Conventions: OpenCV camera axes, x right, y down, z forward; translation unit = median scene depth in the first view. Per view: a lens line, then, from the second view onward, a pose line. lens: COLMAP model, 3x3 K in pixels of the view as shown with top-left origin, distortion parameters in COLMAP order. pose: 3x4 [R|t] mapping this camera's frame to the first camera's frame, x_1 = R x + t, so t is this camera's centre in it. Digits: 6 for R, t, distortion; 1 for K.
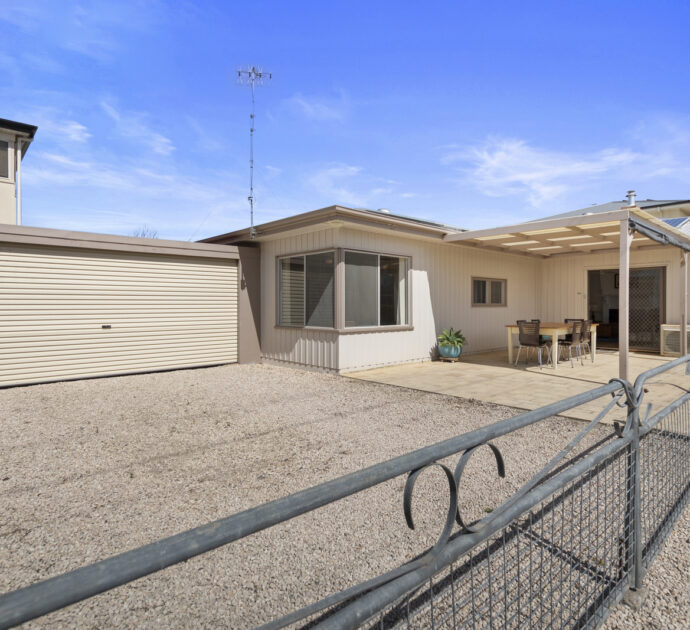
lens RADIAL K [[433.9, 0, 341.6], [0, 433.9, 311.5], [0, 0, 1]] dist [-0.006950, -0.000956]
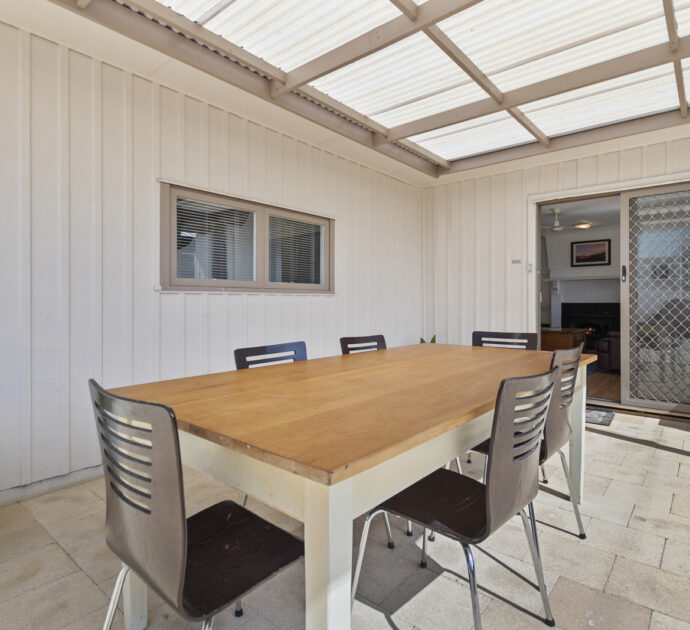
lens RADIAL K [[433.9, 0, 347.2], [0, 433.9, 312.8], [0, 0, 1]] dist [-0.006950, -0.000956]
pose [[0.989252, 0.000864, 0.146216, 0.339401], [-0.002311, 0.999950, 0.009732, 0.002214], [-0.146200, -0.009966, 0.989205, 0.633338]]
